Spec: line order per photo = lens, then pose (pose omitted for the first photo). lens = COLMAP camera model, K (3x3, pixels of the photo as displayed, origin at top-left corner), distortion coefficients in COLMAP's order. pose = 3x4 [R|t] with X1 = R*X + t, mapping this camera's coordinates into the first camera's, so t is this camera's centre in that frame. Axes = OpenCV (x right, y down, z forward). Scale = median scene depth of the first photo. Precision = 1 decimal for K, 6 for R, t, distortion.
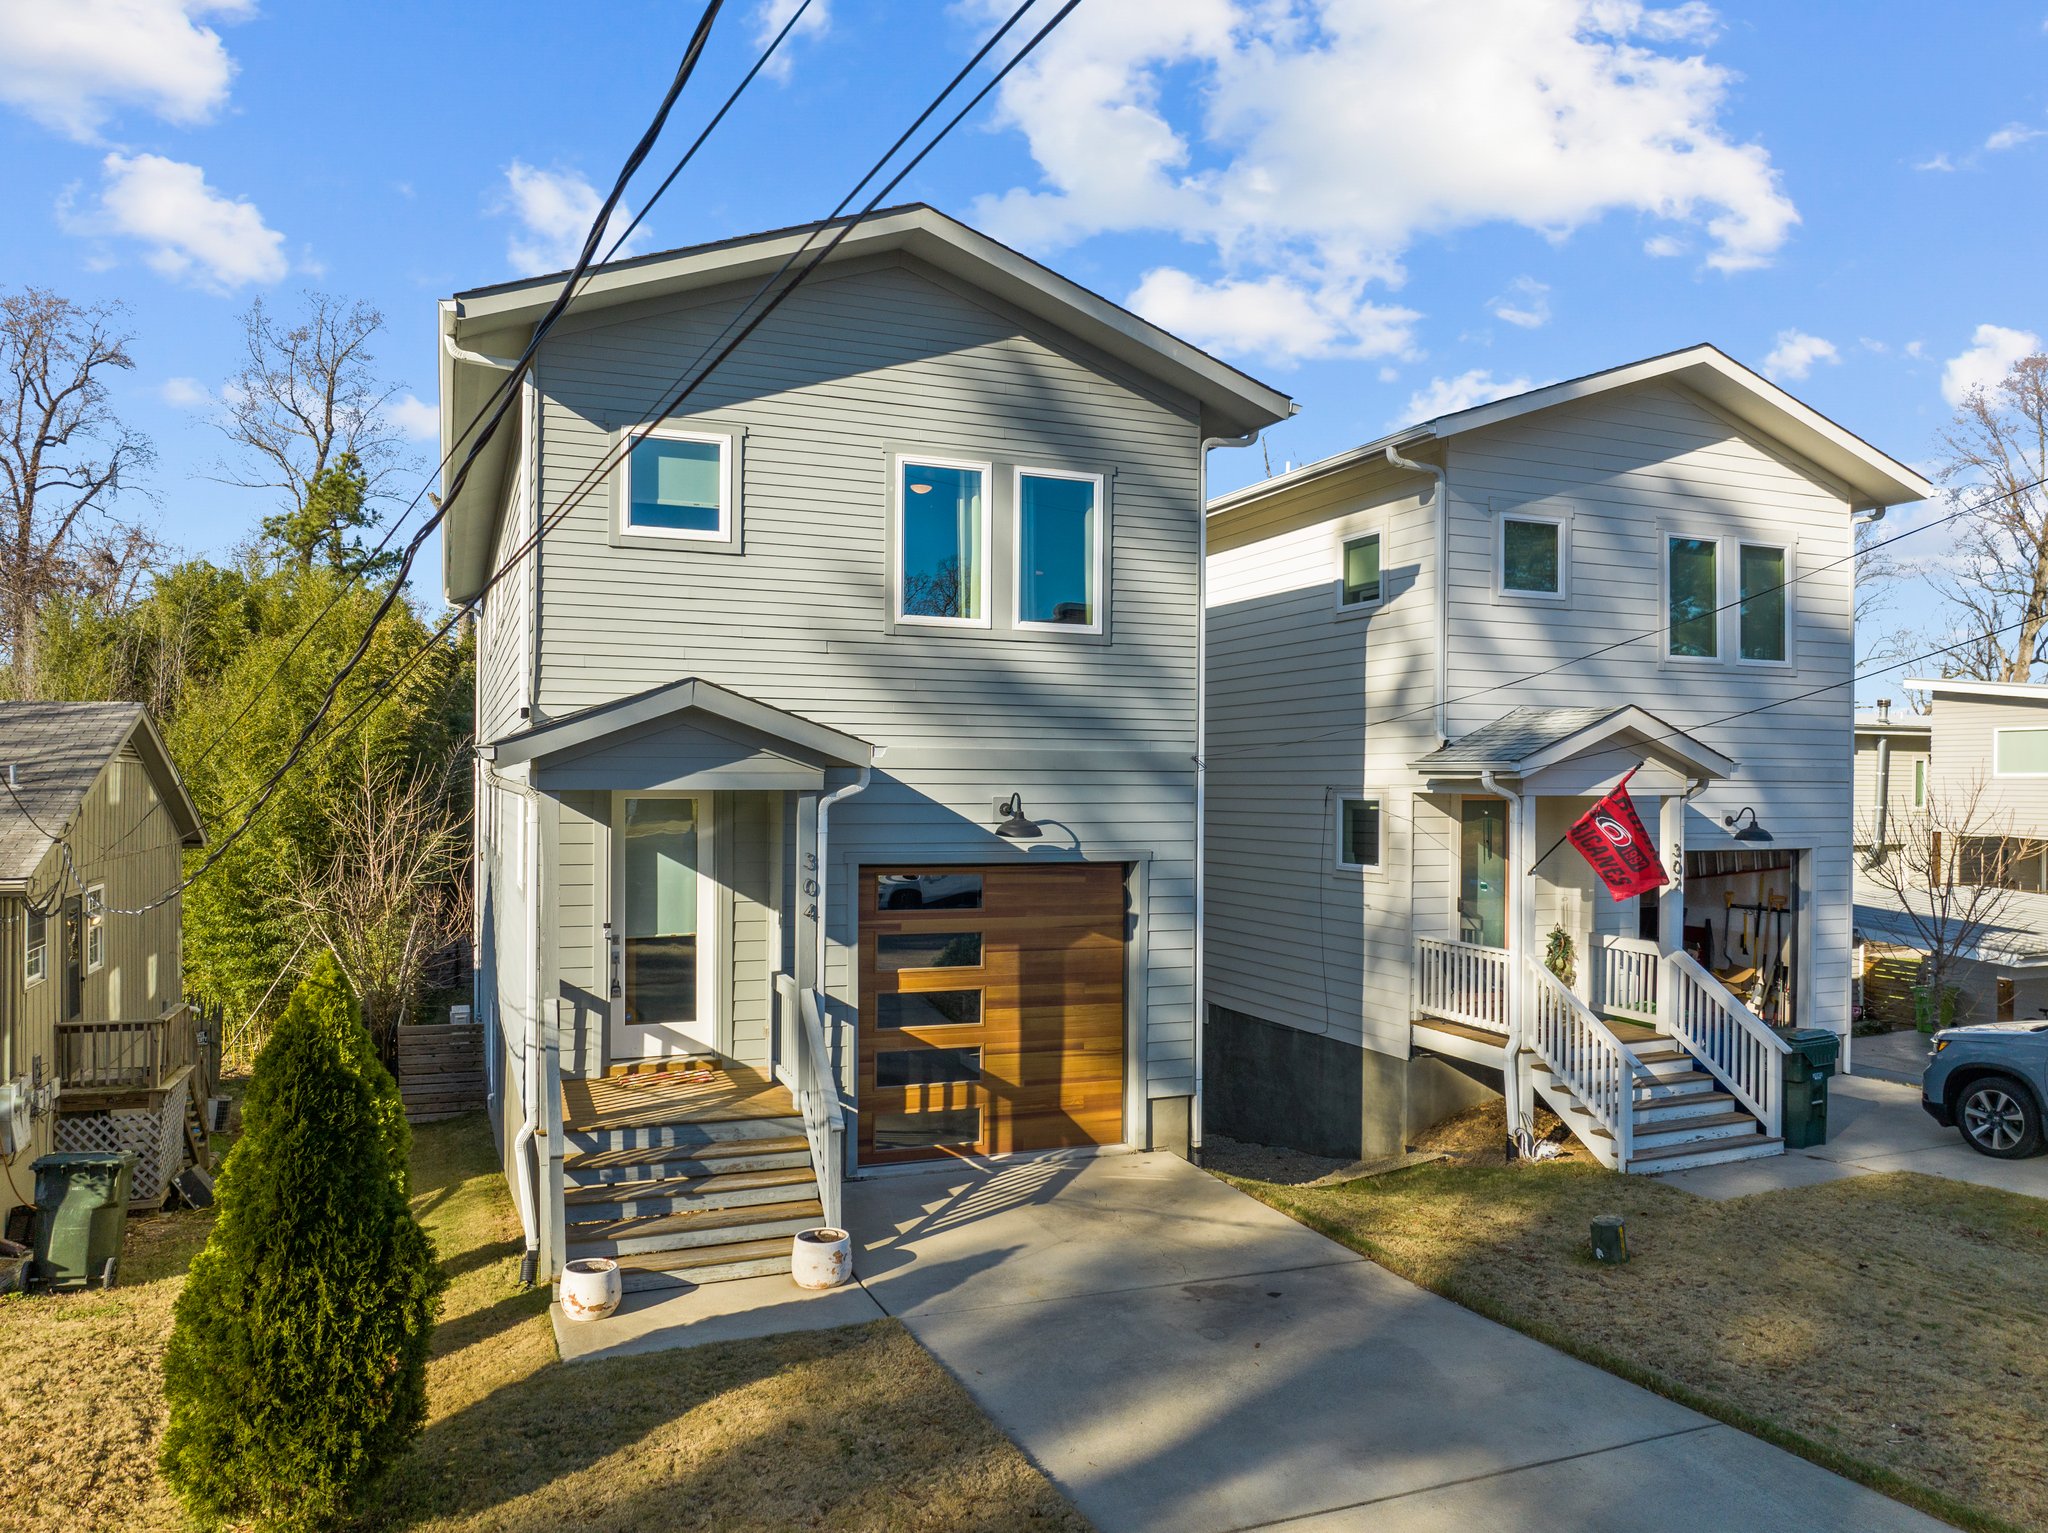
lens RADIAL K [[1457.3, 0, 1041.6], [0, 1457.3, 756.2], [0, 0, 1]] dist [-0.038153, -0.000914]
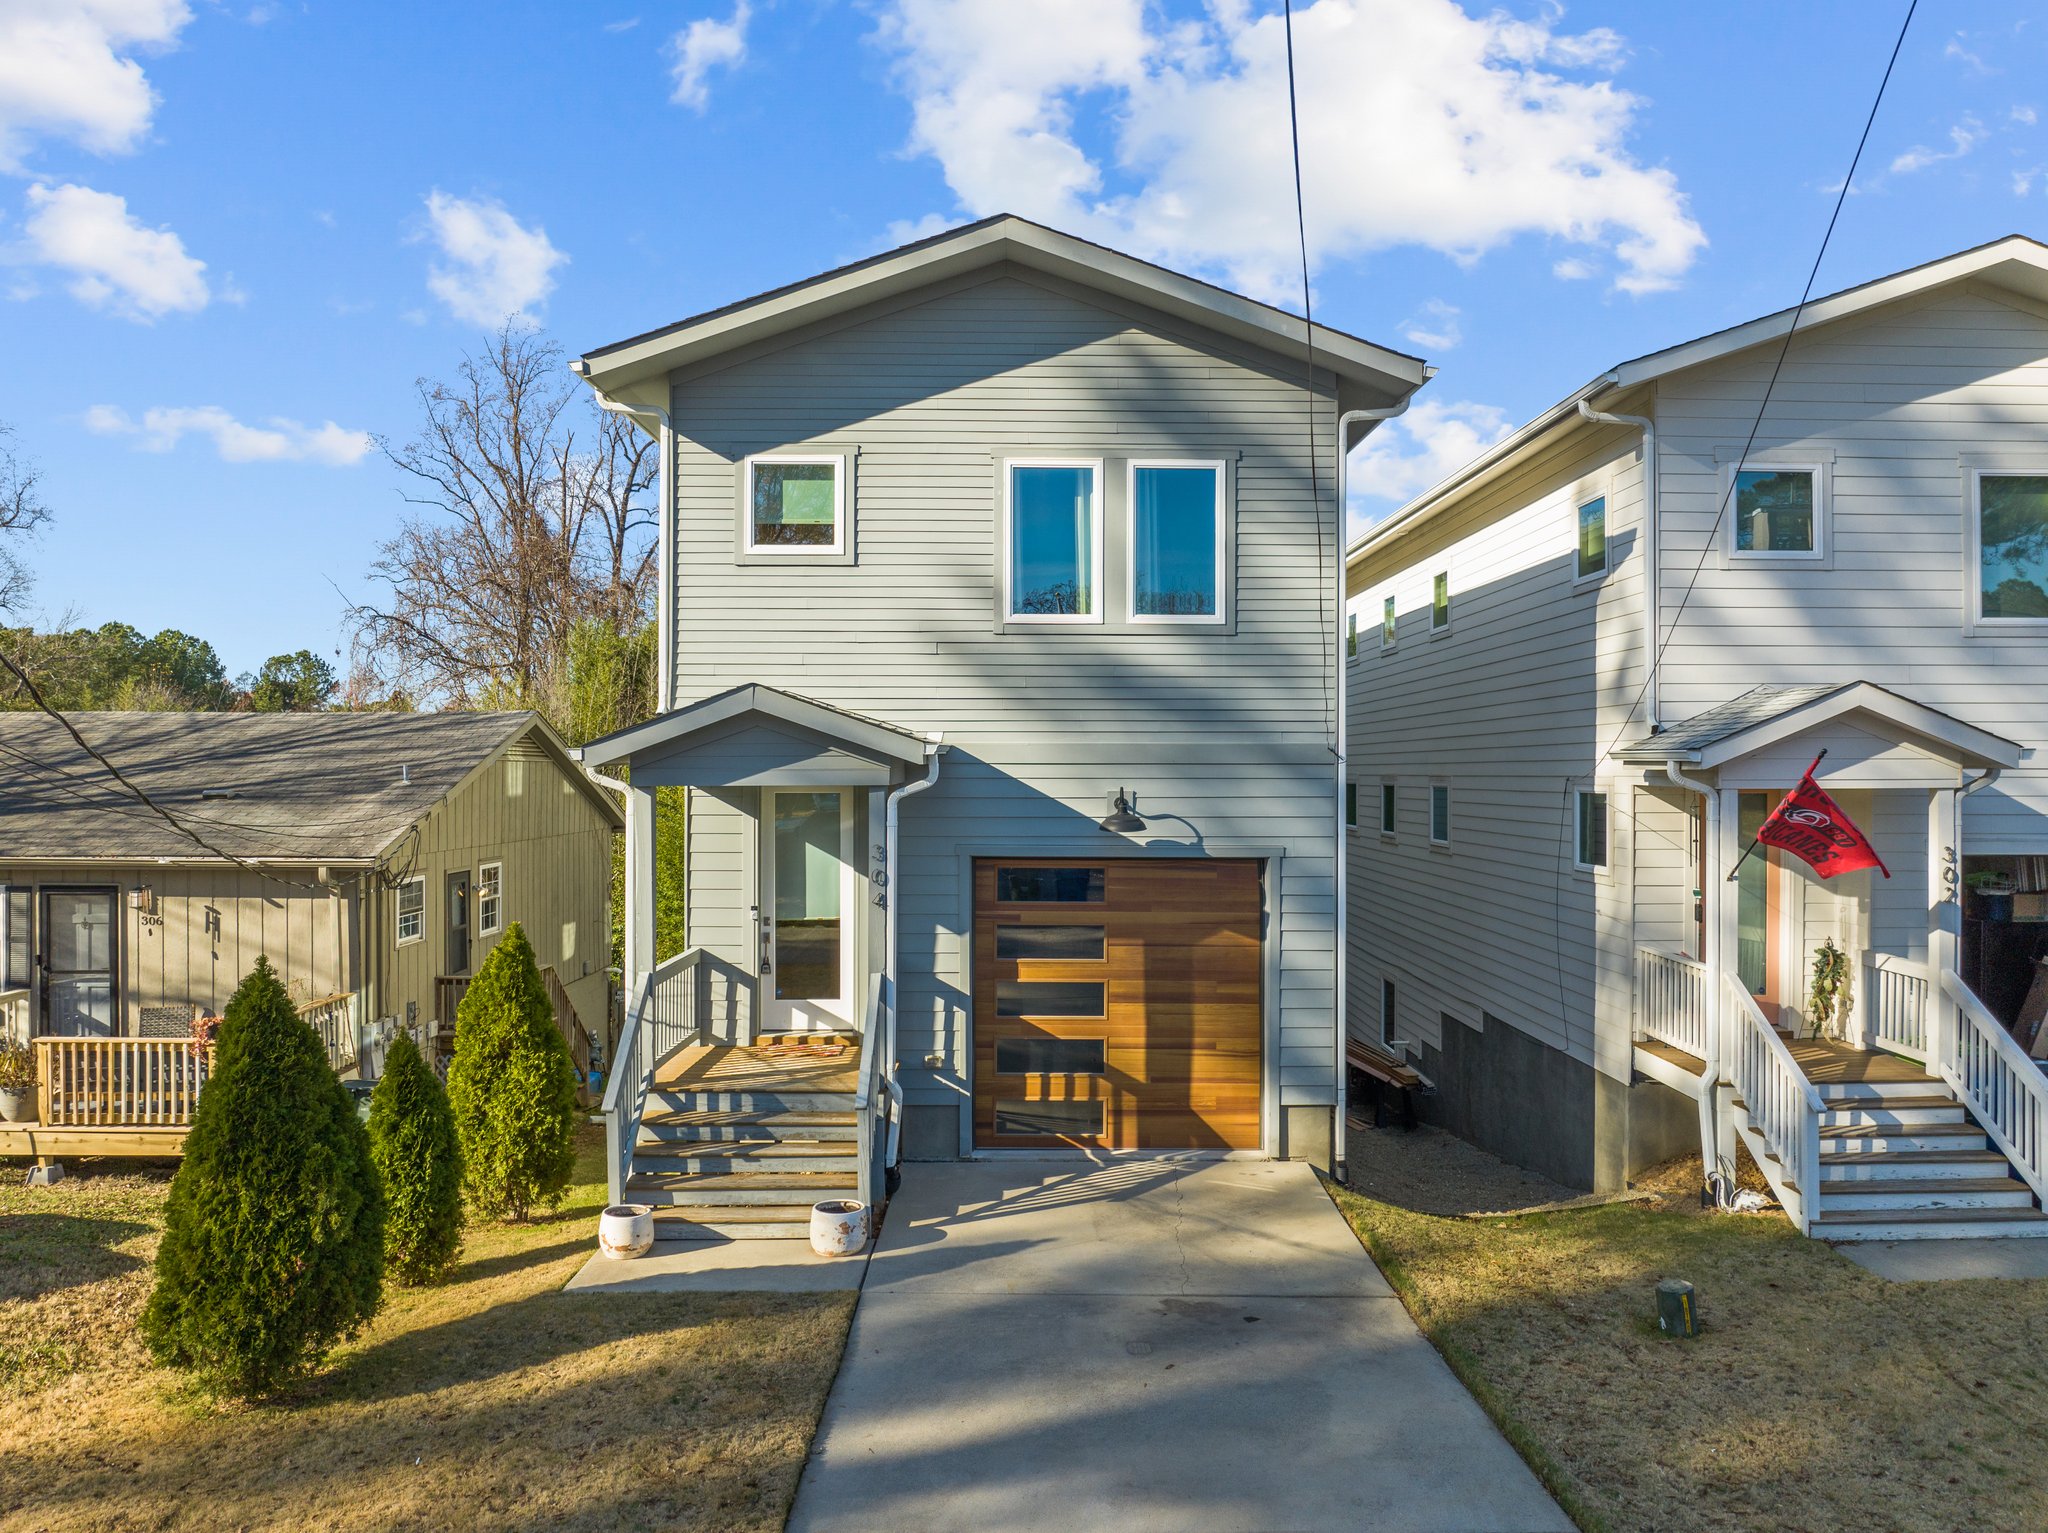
lens RADIAL K [[1447.8, 0, 1034.7], [0, 1447.8, 735.3], [0, 0, 1]] dist [-0.035699, 0.000196]
pose [[0.928996, -0.014276, -0.369815, 0.288816], [0.011834, 0.999891, -0.008872, -0.002343], [0.369901, 0.003866, 0.929063, 0.055344]]
